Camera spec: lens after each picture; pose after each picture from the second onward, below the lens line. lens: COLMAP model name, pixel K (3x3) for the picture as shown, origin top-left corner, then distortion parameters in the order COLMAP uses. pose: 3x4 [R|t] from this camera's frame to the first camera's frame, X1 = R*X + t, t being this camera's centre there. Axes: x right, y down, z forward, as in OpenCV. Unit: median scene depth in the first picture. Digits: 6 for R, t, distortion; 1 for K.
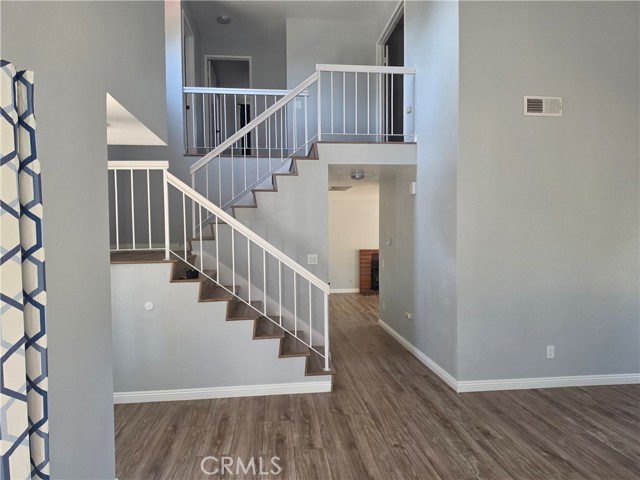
lens RADIAL K [[447.3, 0, 321.5], [0, 447.3, 246.1], [0, 0, 1]] dist [0.078541, -0.118892]
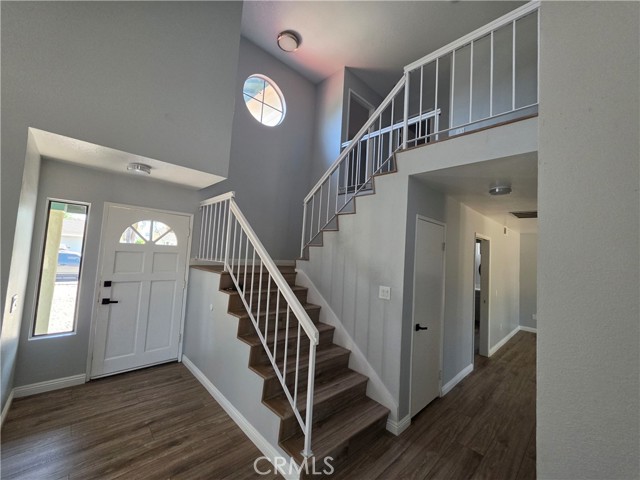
lens RADIAL K [[256.6, 0, 319.6], [0, 256.6, 237.4], [0, 0, 1]] dist [-0.001878, -0.000180]
pose [[0.598630, -0.008454, -0.800981, 0.354621], [-0.086908, 0.993356, -0.075437, -0.030366], [0.796297, 0.114771, 0.593918, 0.765015]]
